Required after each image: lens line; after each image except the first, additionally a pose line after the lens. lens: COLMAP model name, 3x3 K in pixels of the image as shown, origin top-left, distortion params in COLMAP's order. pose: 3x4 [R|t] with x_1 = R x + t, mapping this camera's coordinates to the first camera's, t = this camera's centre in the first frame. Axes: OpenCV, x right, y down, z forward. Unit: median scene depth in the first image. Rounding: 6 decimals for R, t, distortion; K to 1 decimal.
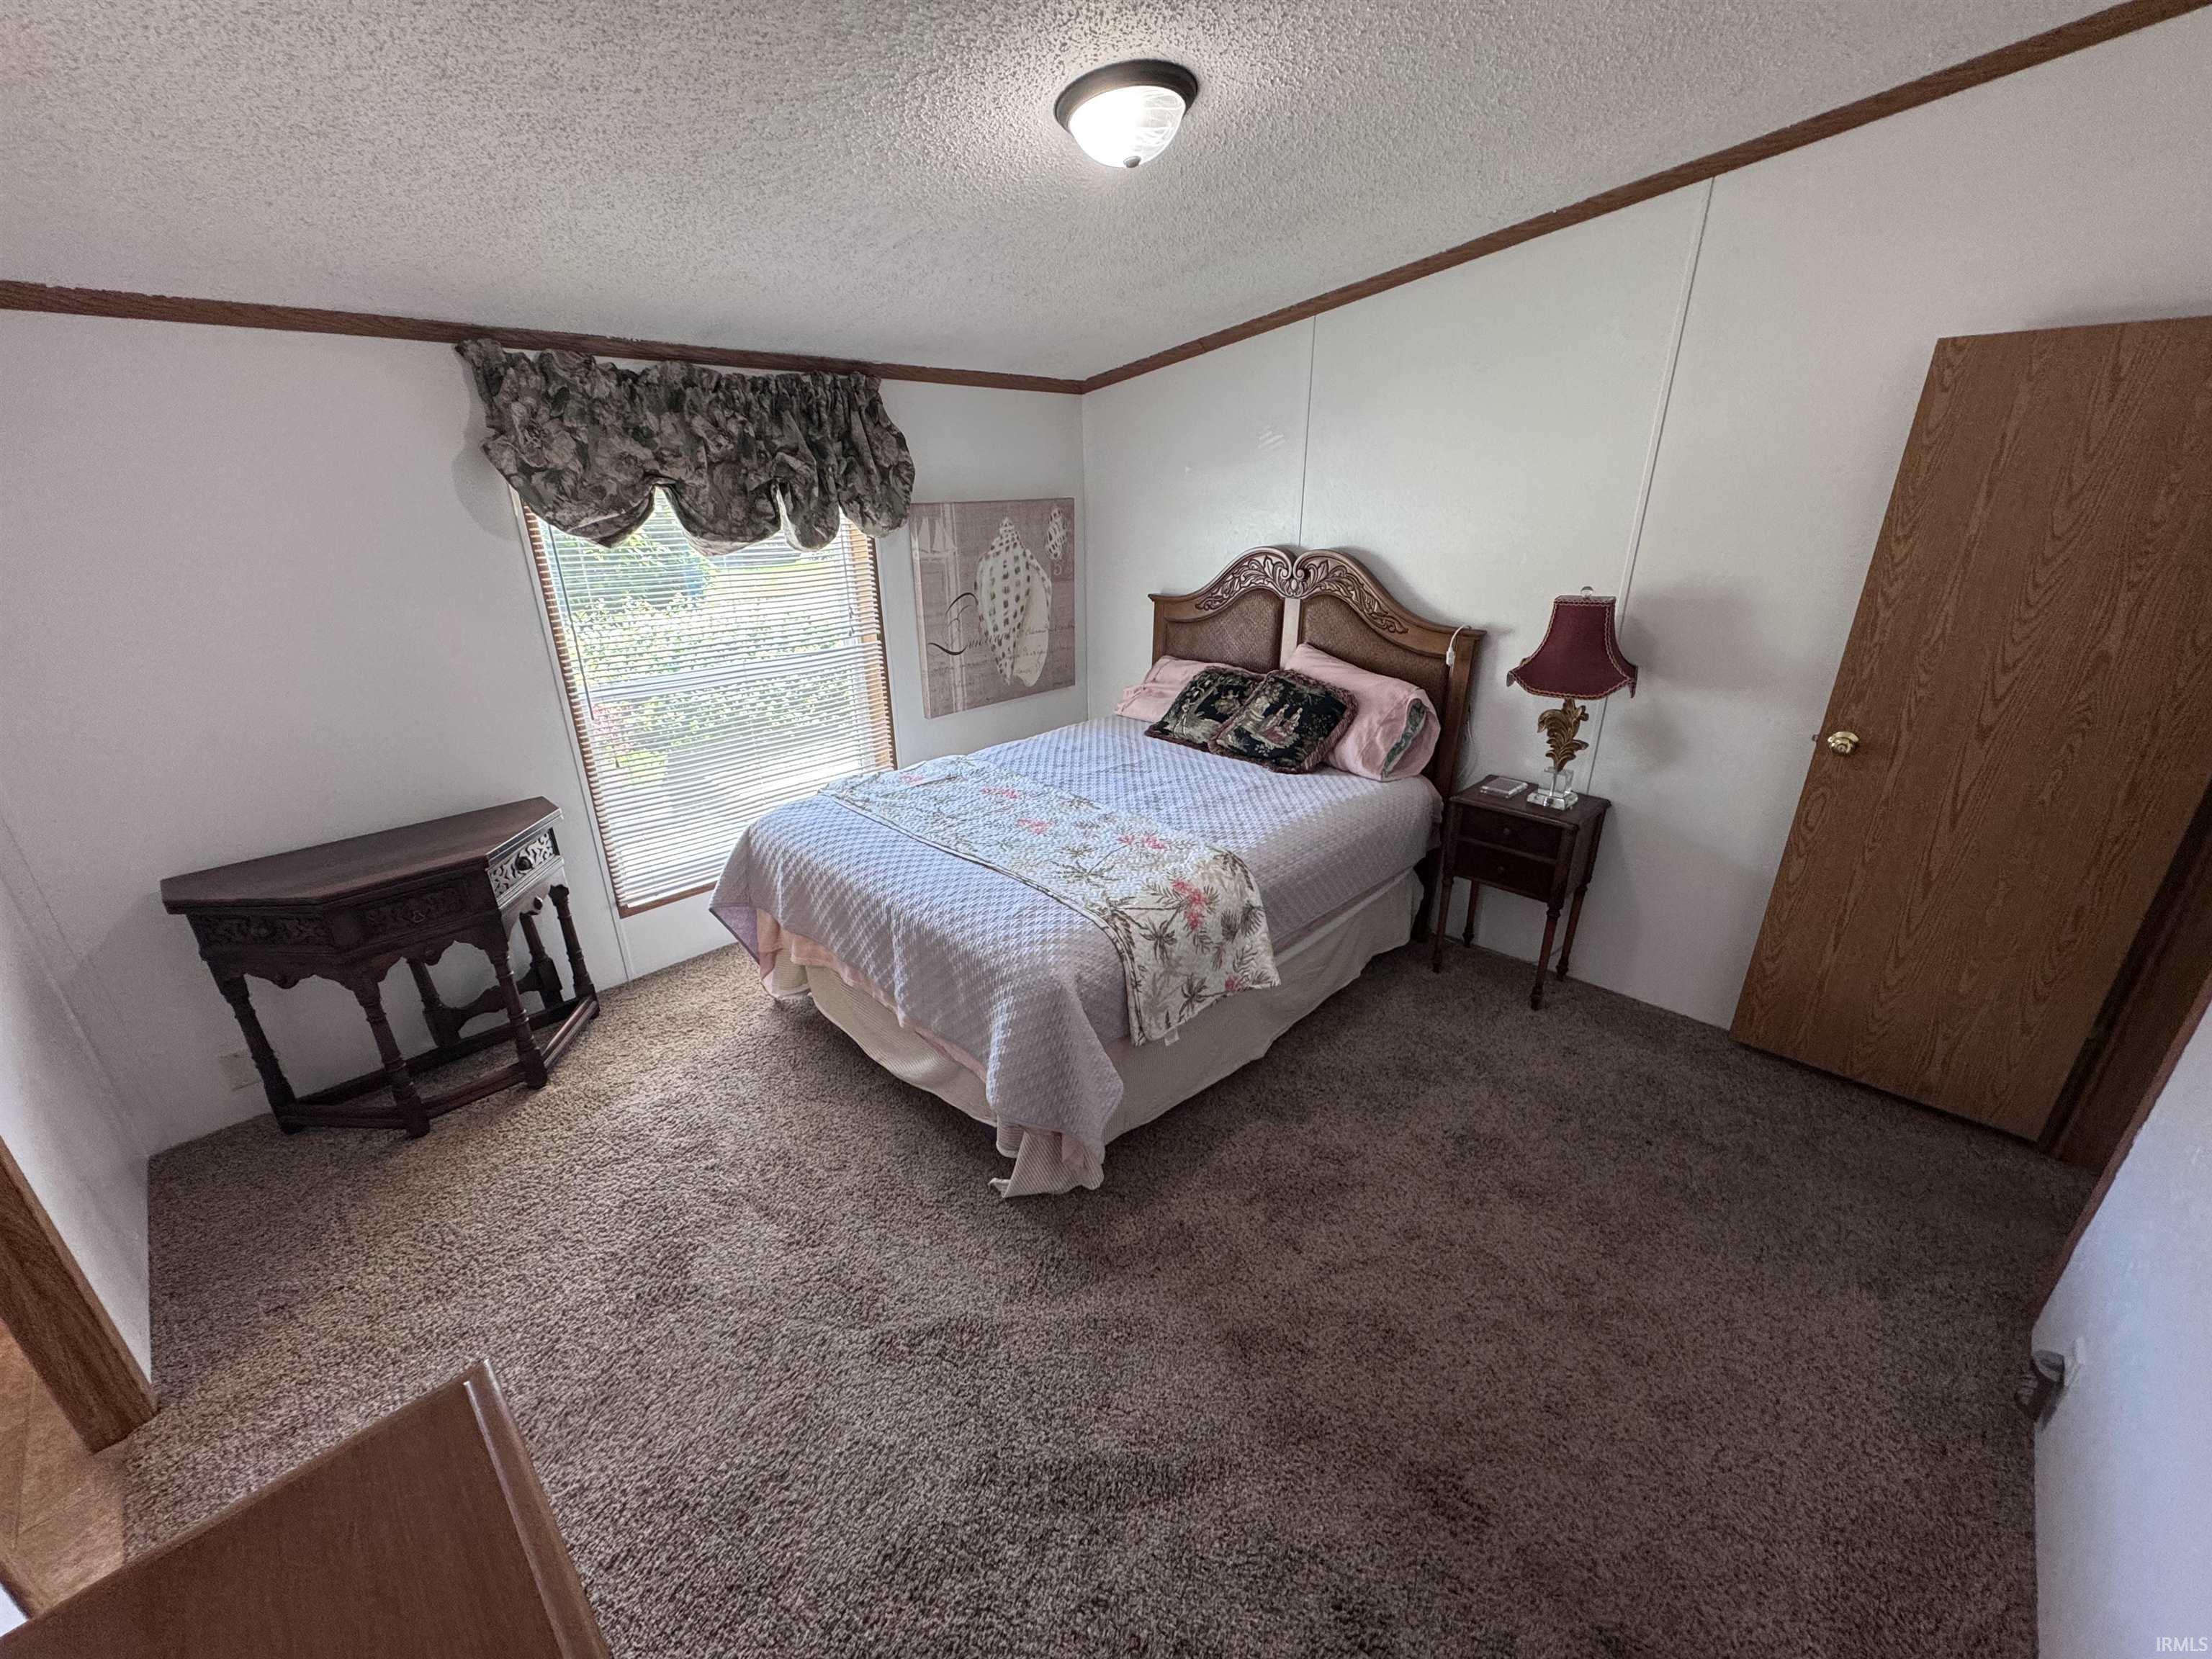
lens RADIAL K [[881.9, 0, 1109.9], [0, 881.9, 831.0], [0, 0, 1]] dist [-0.001500, 0.000351]
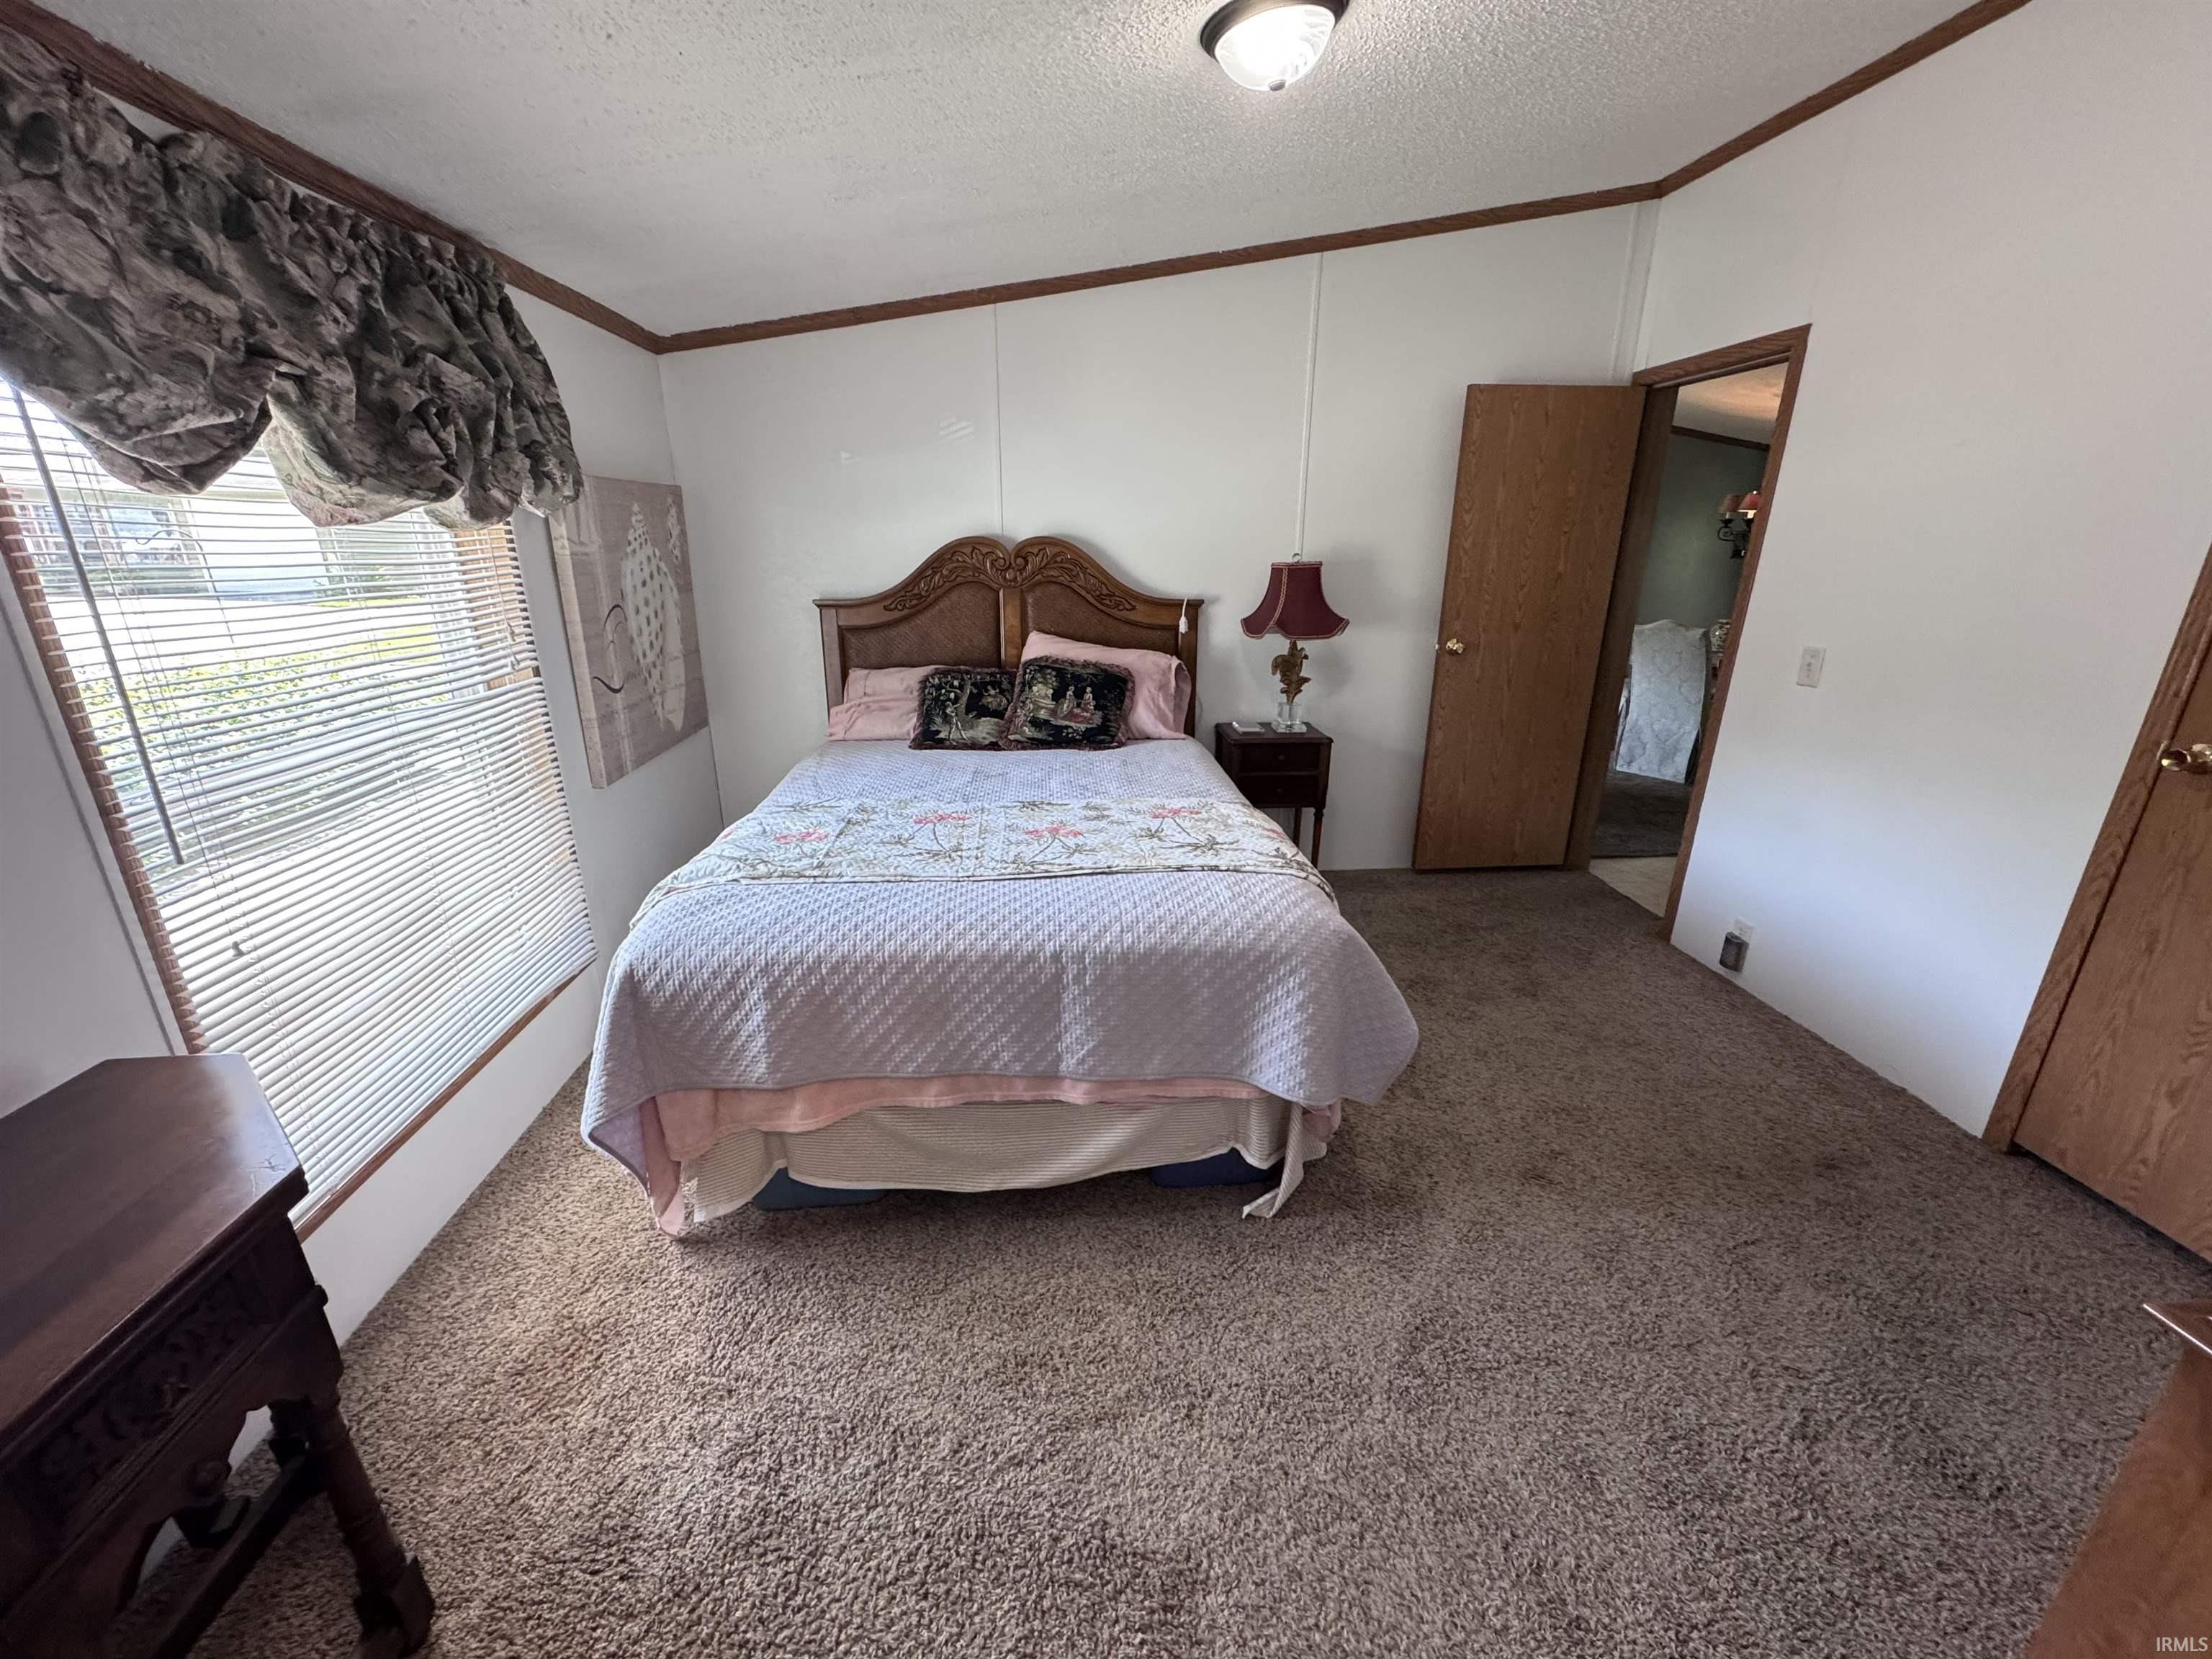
lens RADIAL K [[881.9, 0, 1110.8], [0, 881.9, 829.1], [0, 0, 1]] dist [-0.001500, 0.000351]
pose [[0.659792, -0.229581, 0.715518, -0.571878], [0.272659, 0.960436, 0.056742, -0.036327], [-0.700237, 0.157654, 0.696286, 0.327799]]
